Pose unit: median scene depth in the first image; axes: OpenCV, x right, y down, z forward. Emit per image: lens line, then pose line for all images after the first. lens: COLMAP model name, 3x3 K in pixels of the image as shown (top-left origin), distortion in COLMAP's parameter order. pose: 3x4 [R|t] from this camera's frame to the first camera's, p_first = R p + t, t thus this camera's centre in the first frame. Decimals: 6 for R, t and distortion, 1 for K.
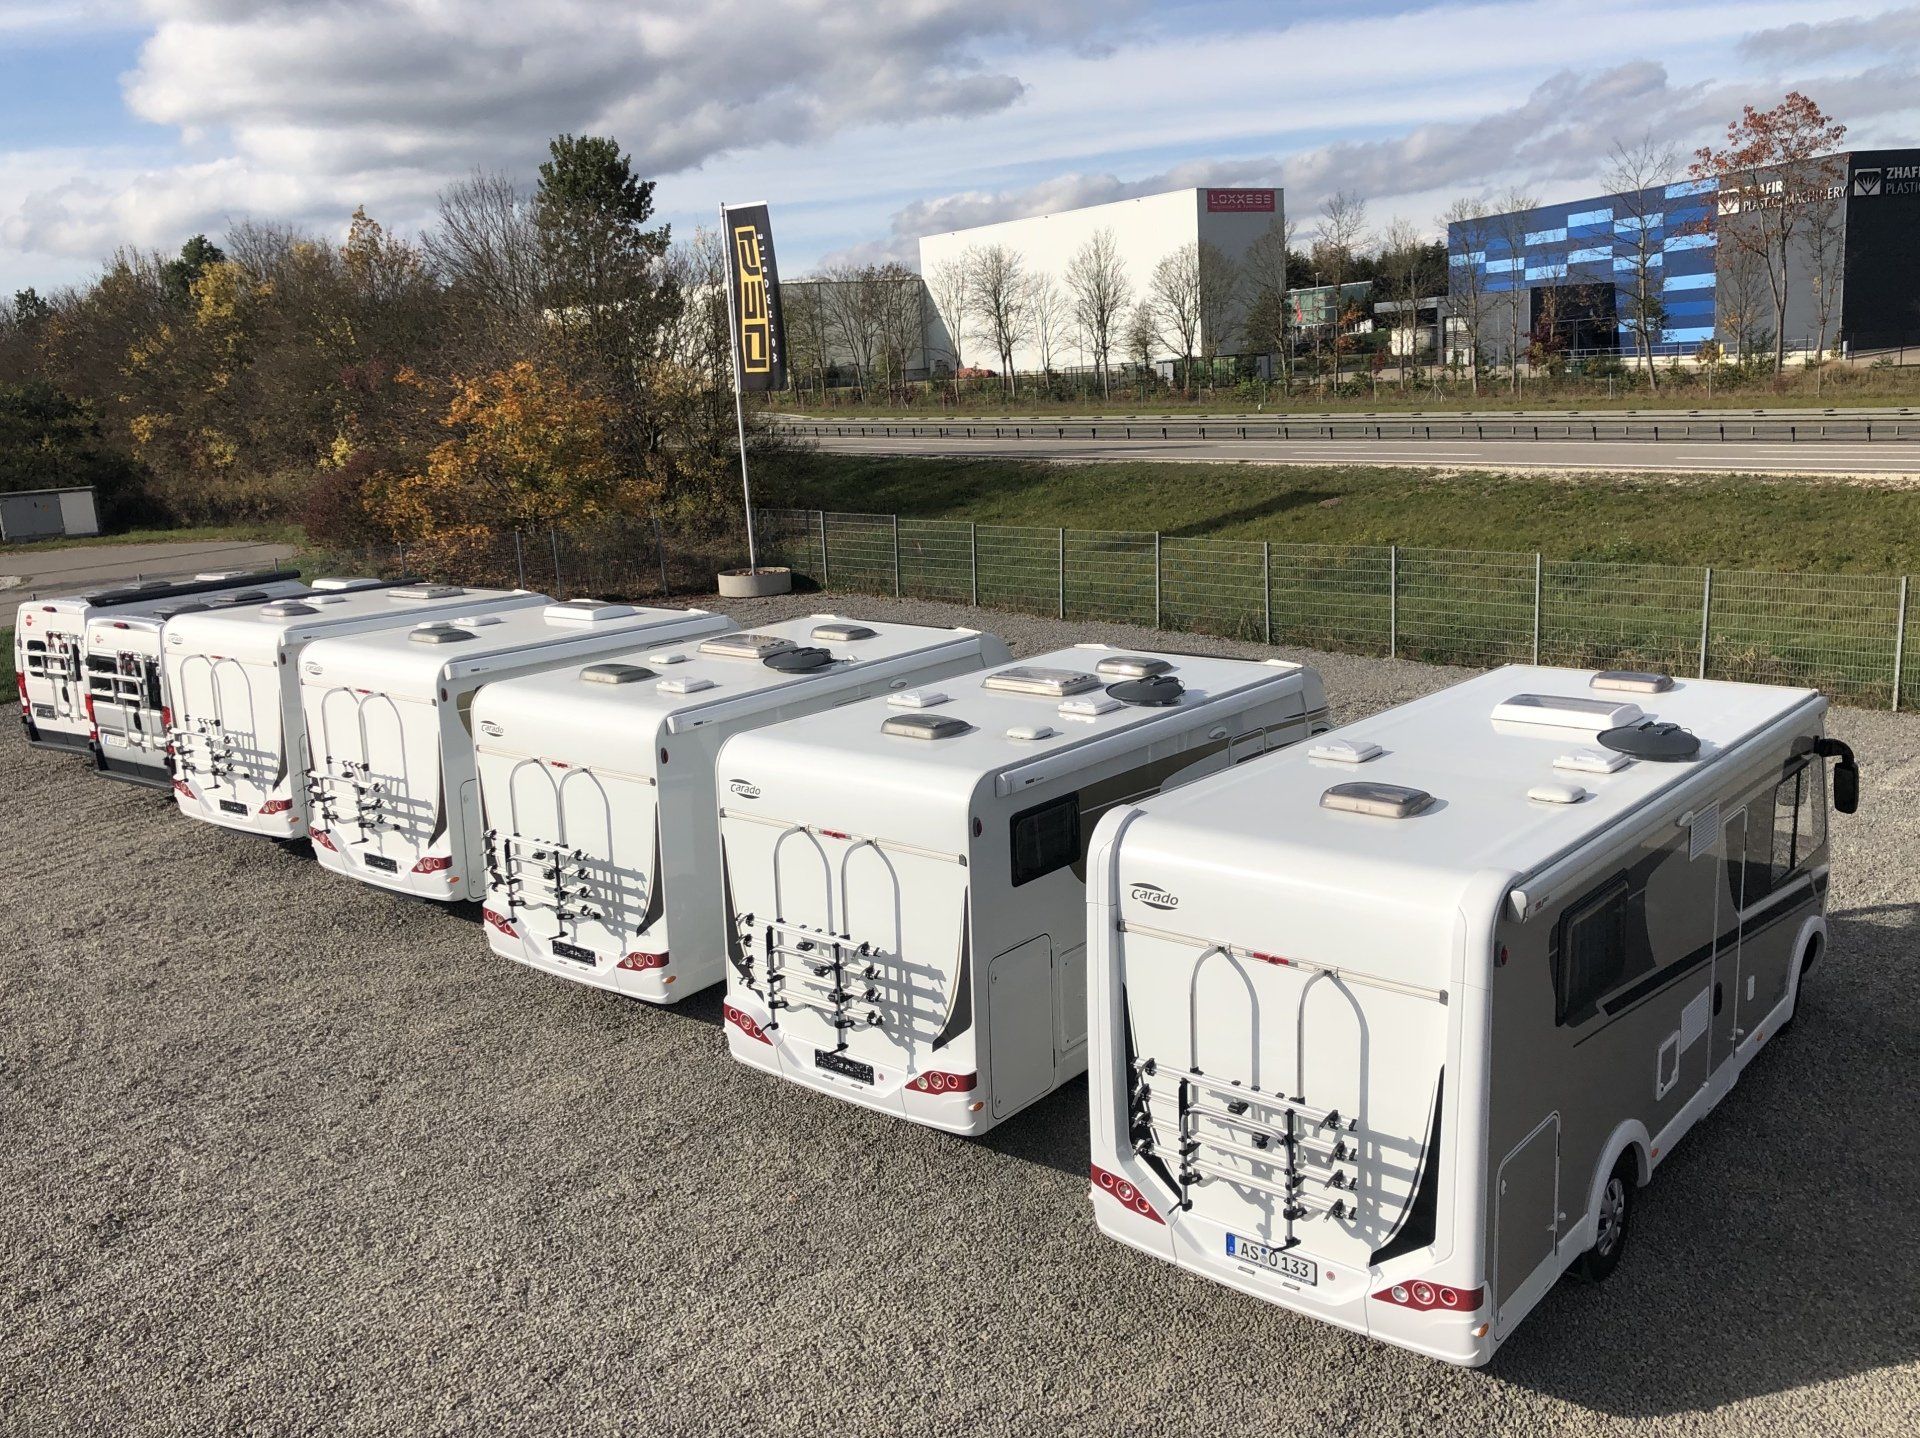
lens RADIAL K [[1630.2, 0, 960.0], [0, 1630.2, 719.0], [0, 0, 1]] dist [0.070531, -0.117702]
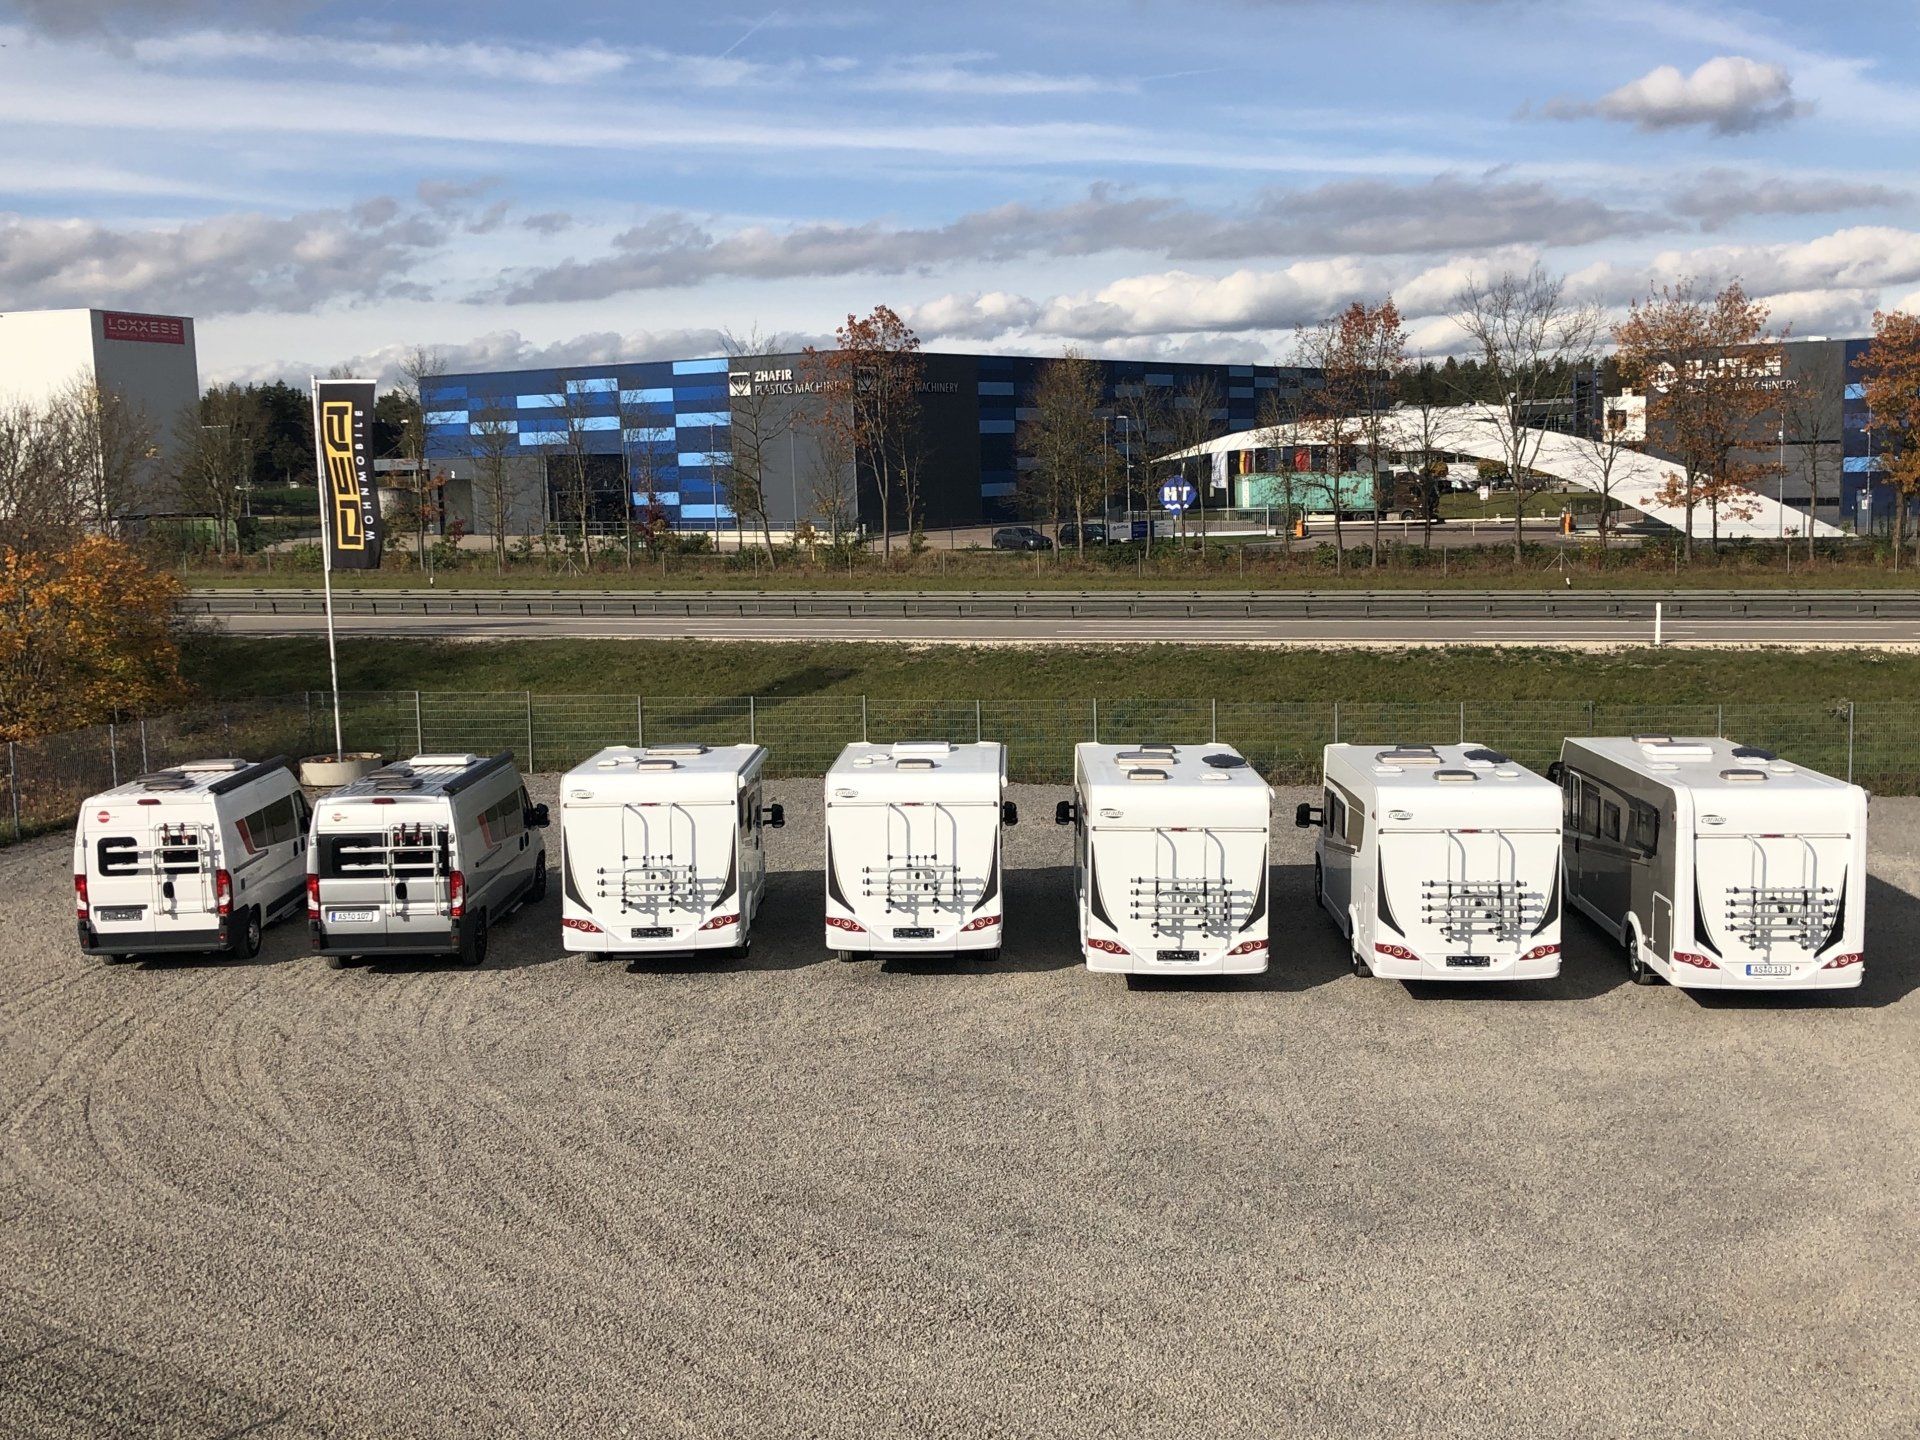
lens RADIAL K [[1939.0, 0, 1055.5], [0, 1939.0, 712.2], [0, 0, 1]] dist [0.139573, -0.371528]
pose [[0.787813, -0.034928, 0.614924, -0.215880], [0.107213, 0.990925, -0.081072, 0.007931], [-0.606512, 0.129797, 0.784408, -0.057013]]
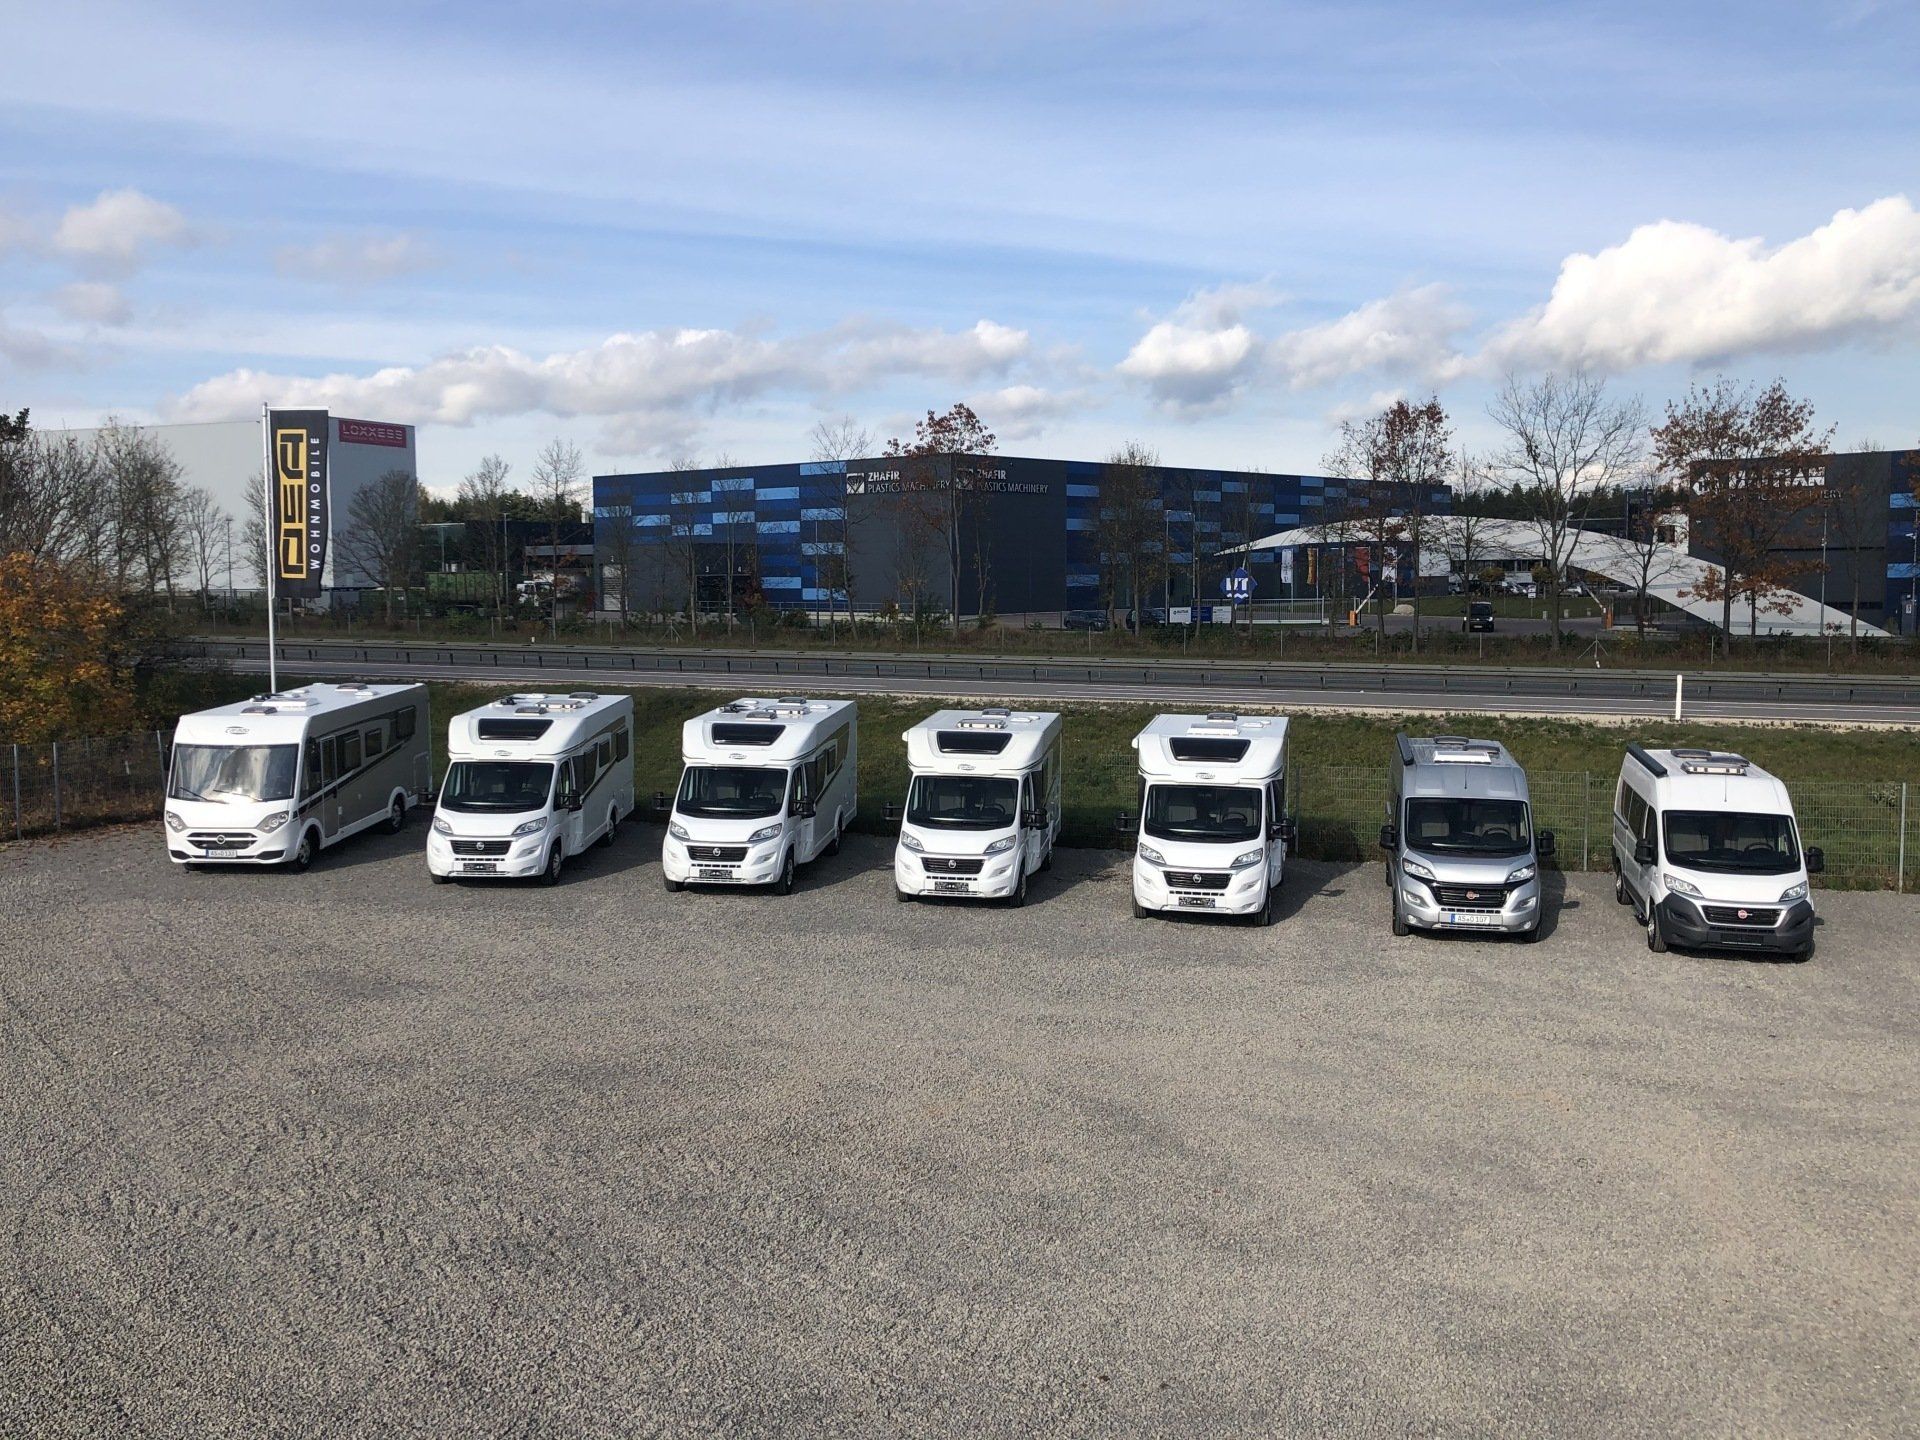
lens RADIAL K [[1673.8, 0, 960.0], [0, 1673.8, 720.0], [0, 0, 1]] dist [0.033252, 0.001408]
pose [[0.854879, 0.013608, 0.518648, -0.127897], [0.061945, 0.989828, -0.128074, 0.007455], [-0.515115, 0.141616, 0.845341, -0.003254]]
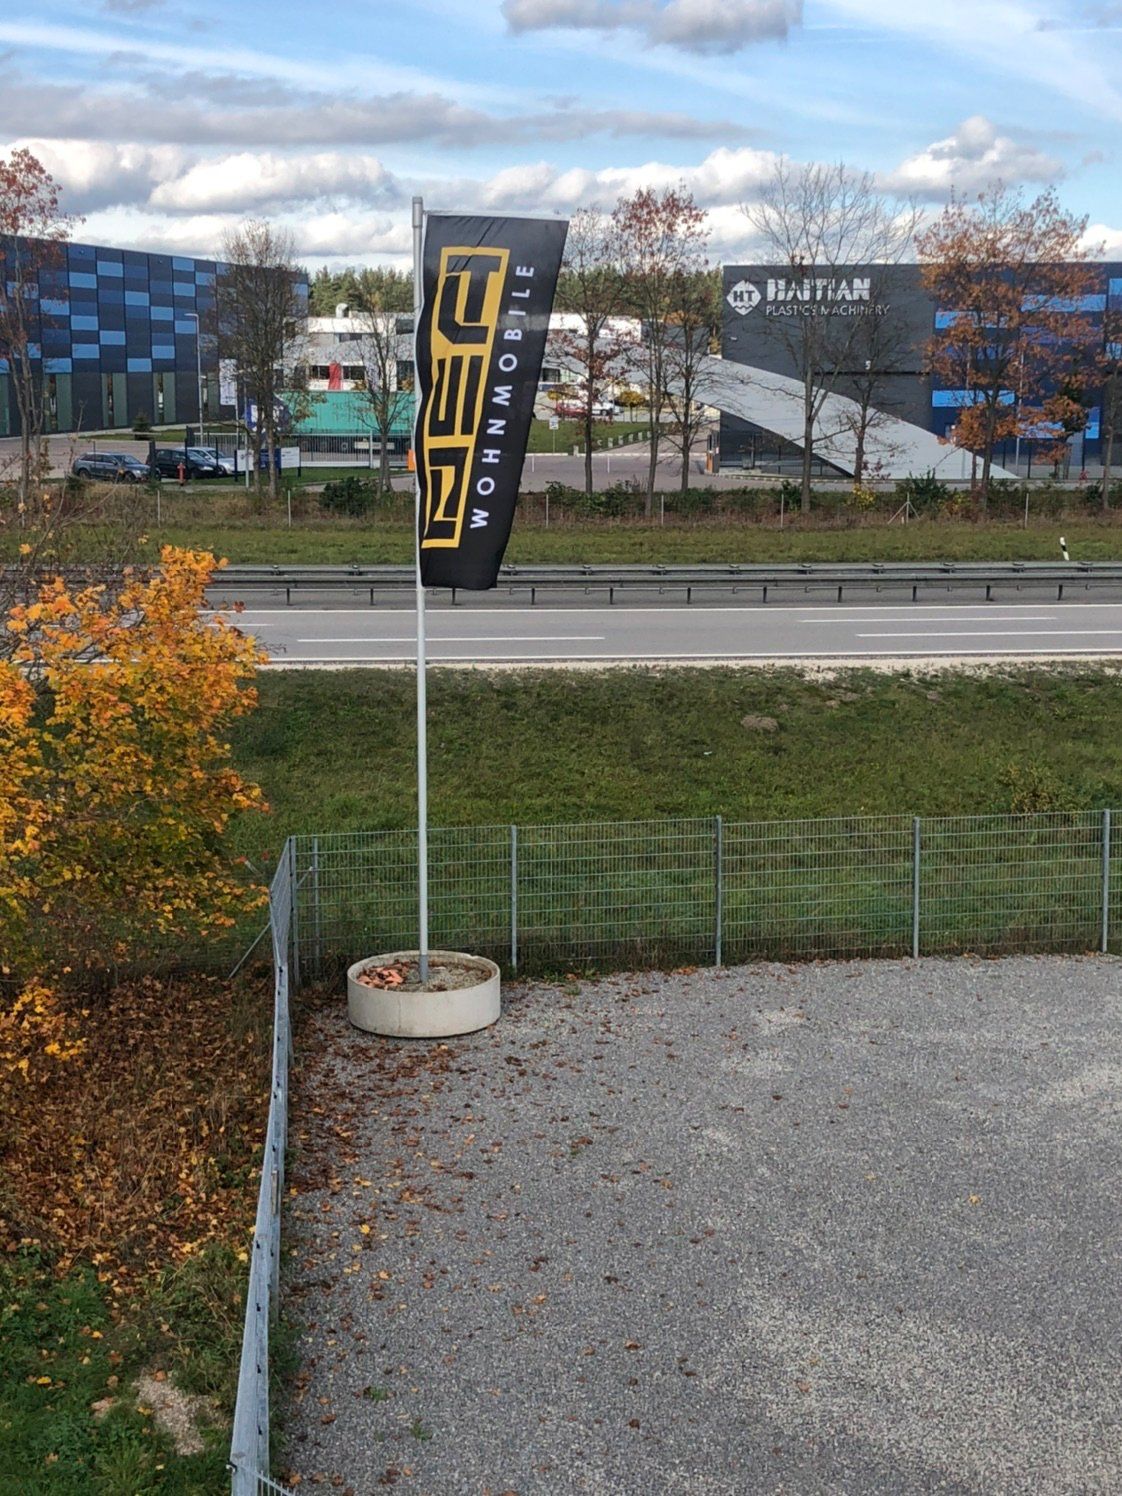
lens RADIAL K [[2109.8, 0, 561.0], [0, 2109.8, 748.0], [0, 0, 1]] dist [0.003836, 0.002843]
pose [[0.491177, -0.090528, 0.866343, -0.270727], [0.152687, 0.988134, 0.016687, -0.069568], [-0.857573, 0.124083, 0.499171, 0.294268]]
